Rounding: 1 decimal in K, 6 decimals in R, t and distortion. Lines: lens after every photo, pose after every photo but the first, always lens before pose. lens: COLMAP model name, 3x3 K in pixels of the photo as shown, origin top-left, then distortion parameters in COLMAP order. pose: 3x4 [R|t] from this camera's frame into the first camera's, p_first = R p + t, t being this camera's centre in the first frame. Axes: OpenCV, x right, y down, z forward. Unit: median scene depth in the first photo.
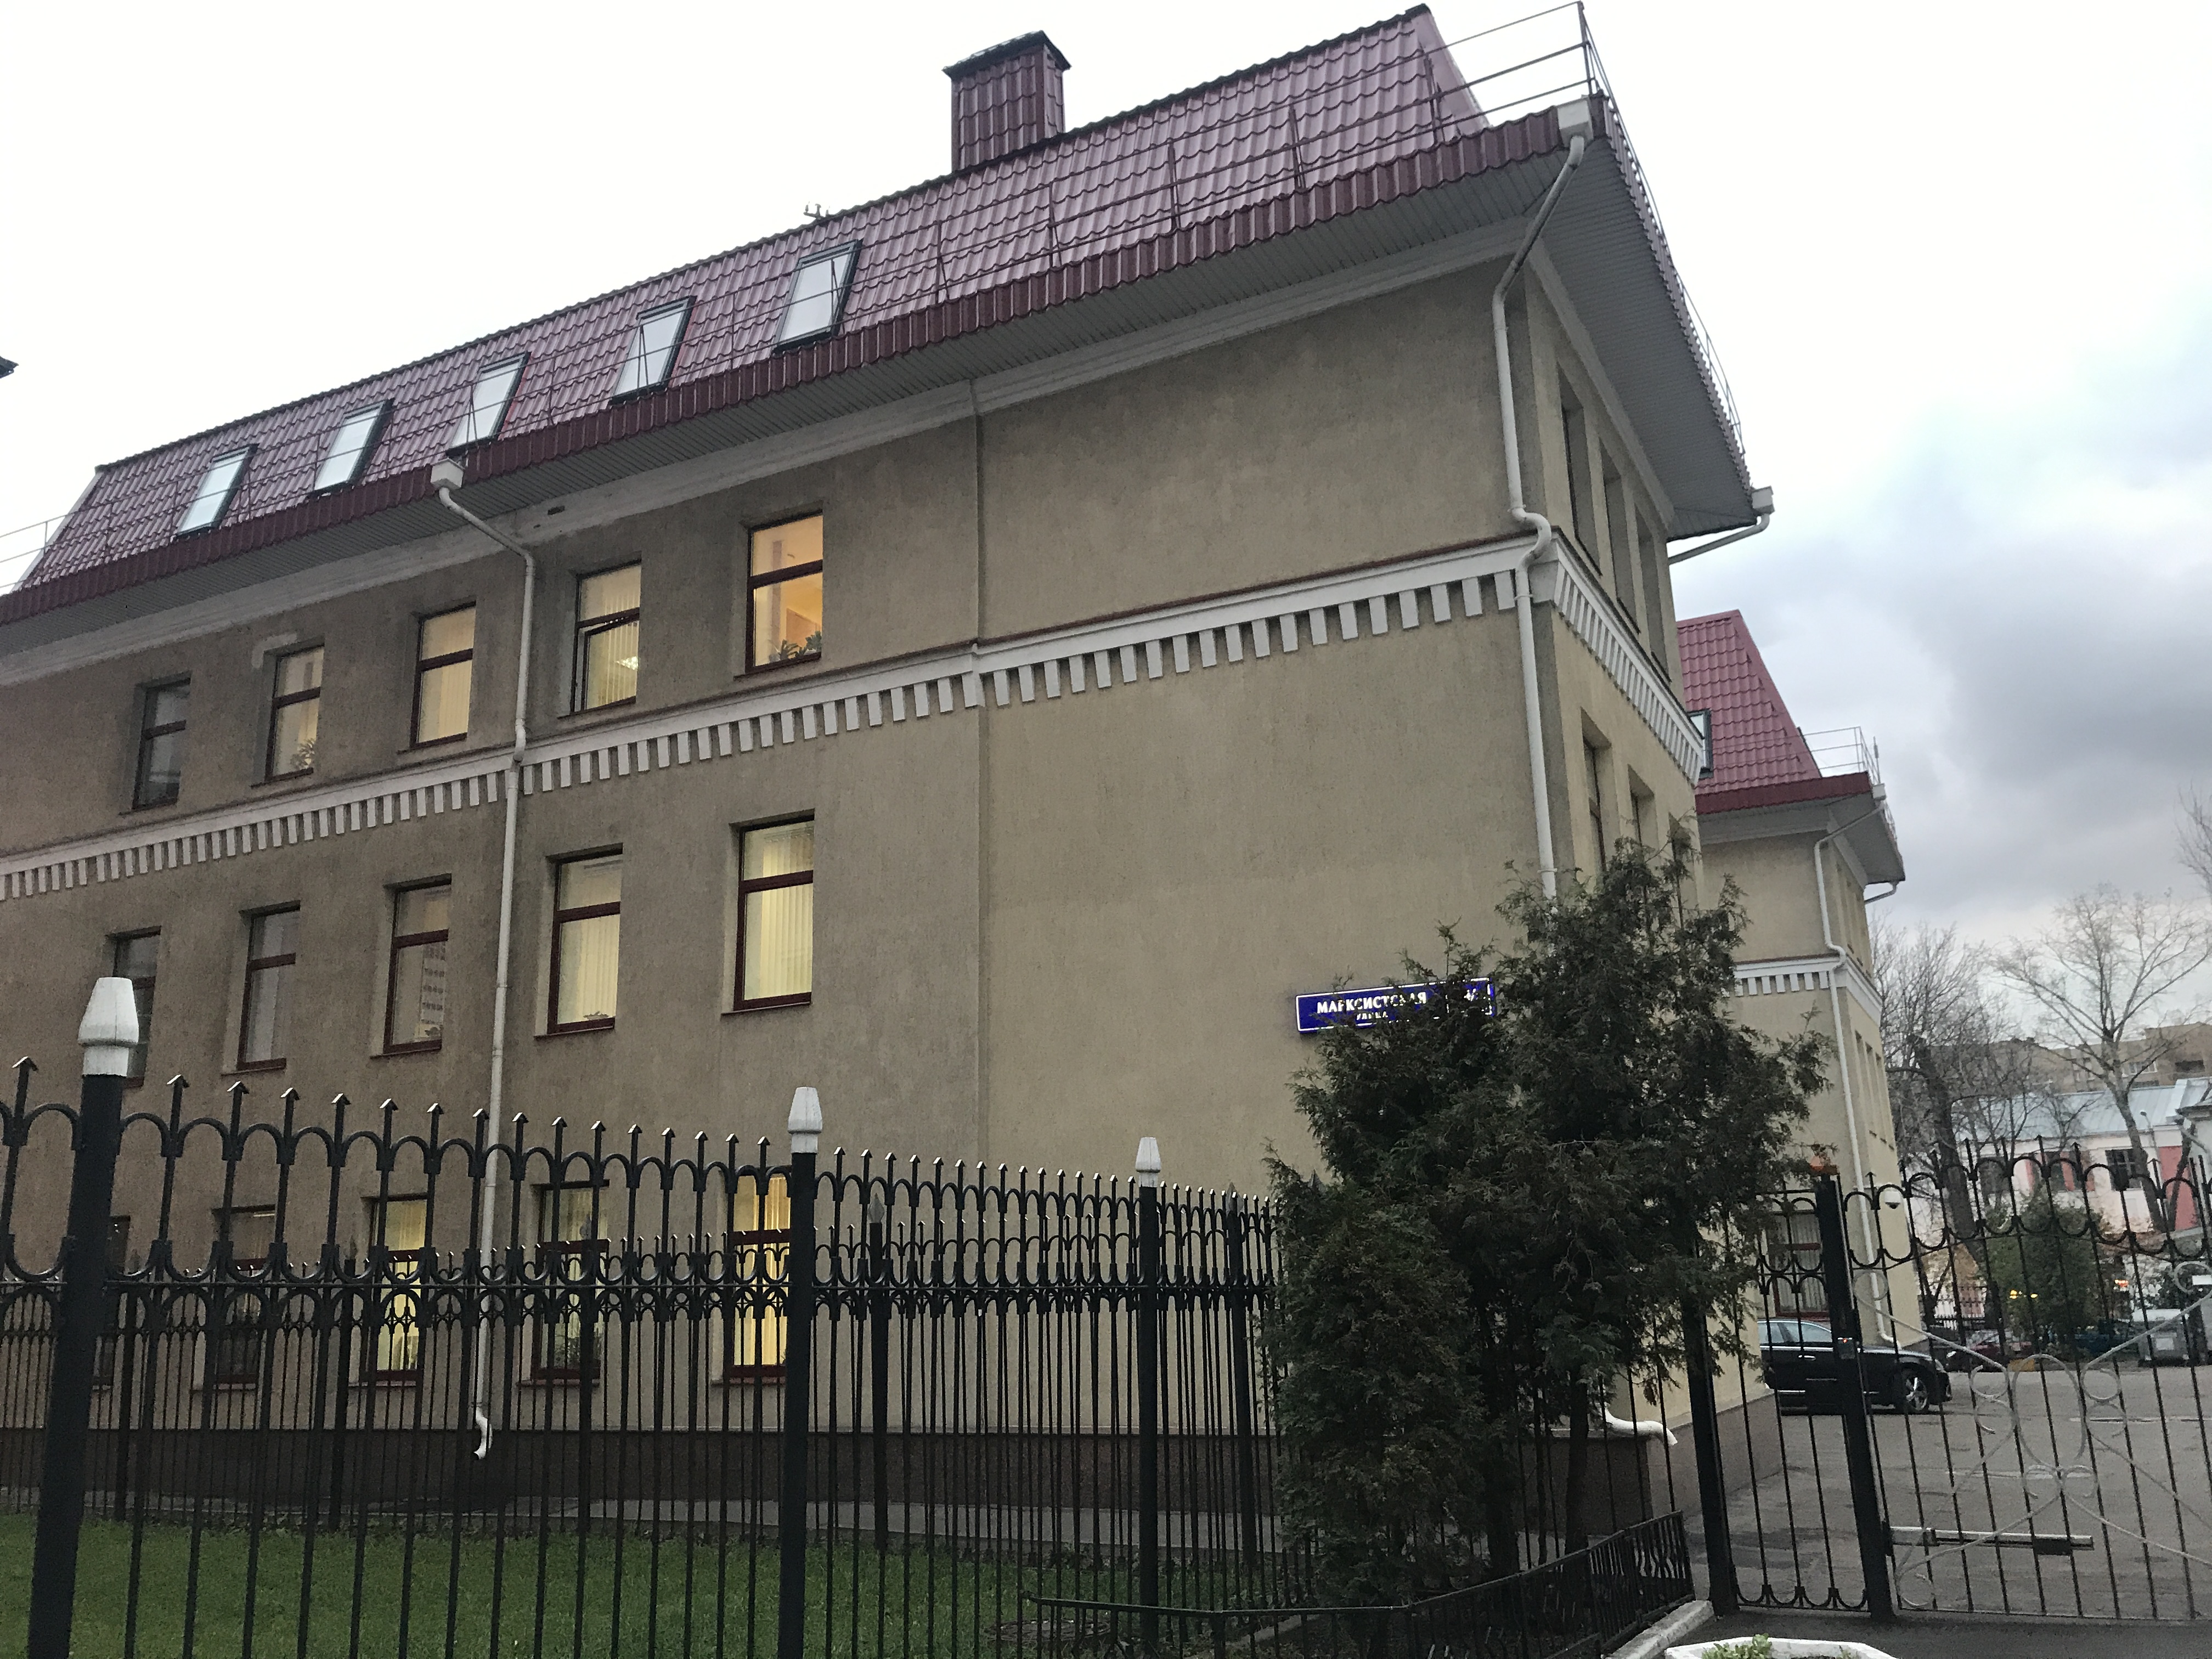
lens RADIAL K [[1827.7, 0, 1094.7], [0, 1827.7, 825.8], [0, 0, 1]] dist [0.063998, -0.025416]
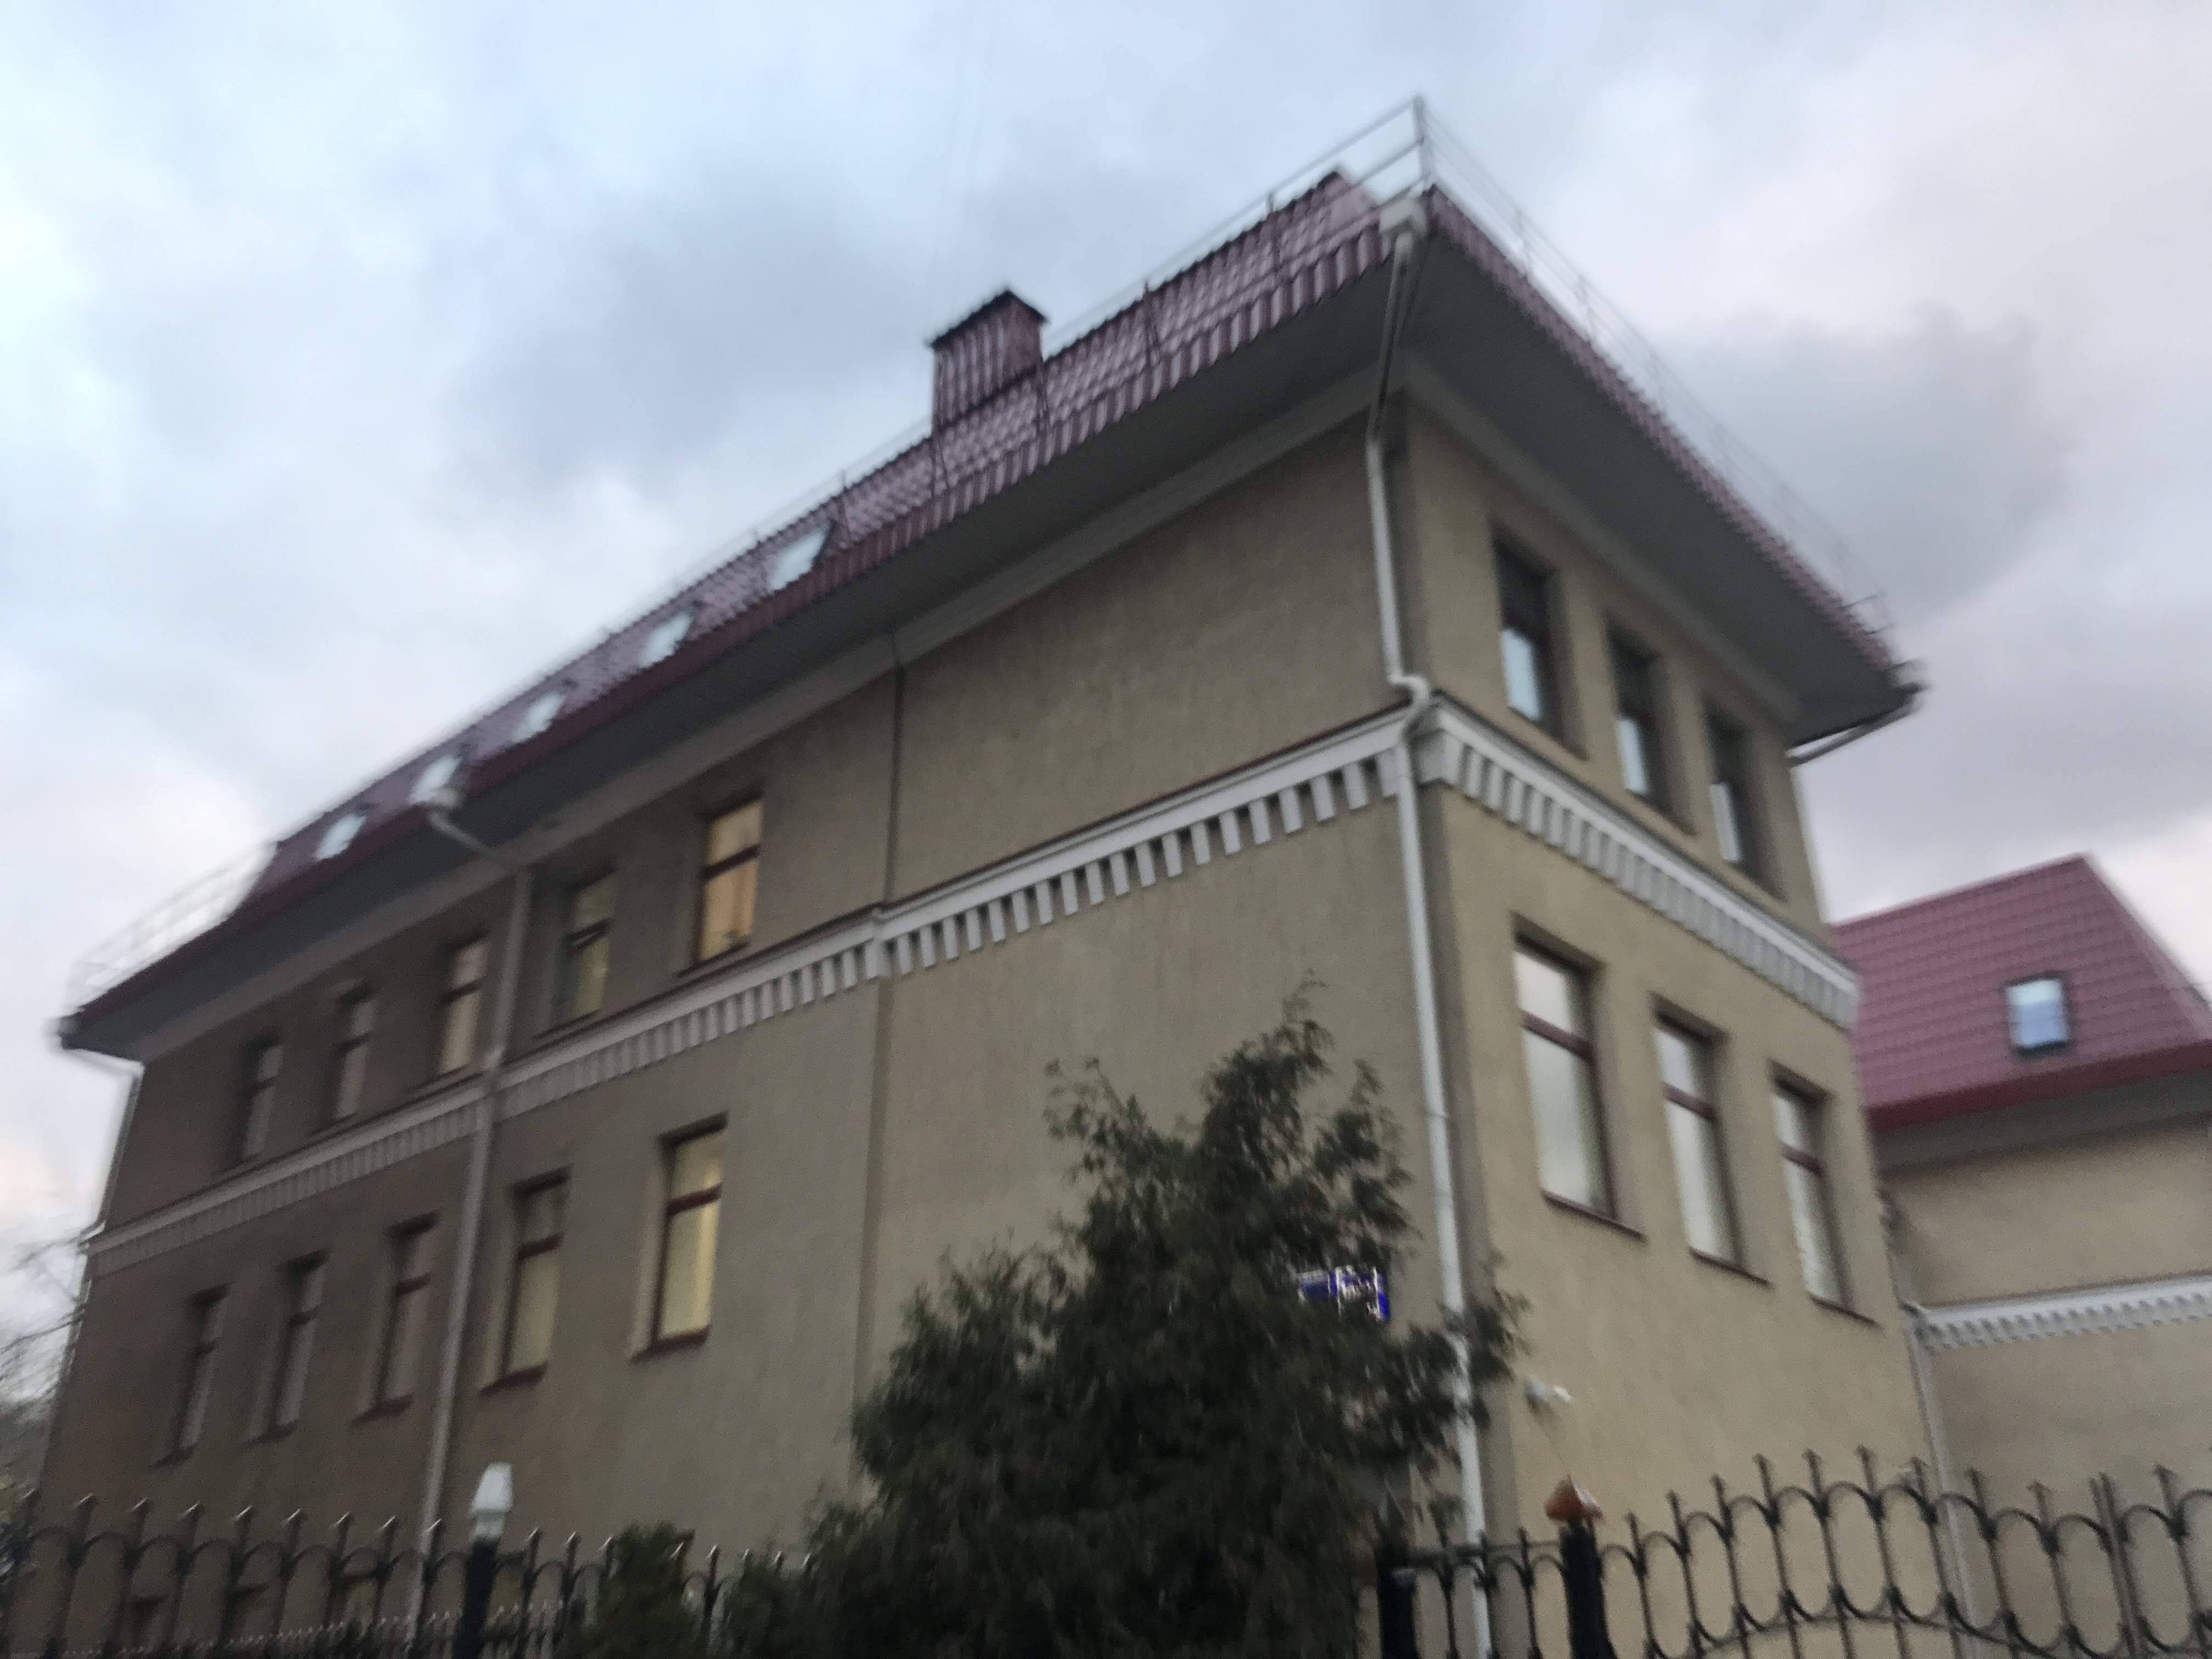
lens RADIAL K [[1827.7, 0, 1109.0], [0, 1827.7, 834.5], [0, 0, 1]] dist [0.063998, -0.025416]
pose [[0.971514, -0.092851, -0.218035, 0.240278], [0.050525, 0.980049, -0.192228, 0.041273], [0.231533, 0.175736, 0.956822, 0.173742]]
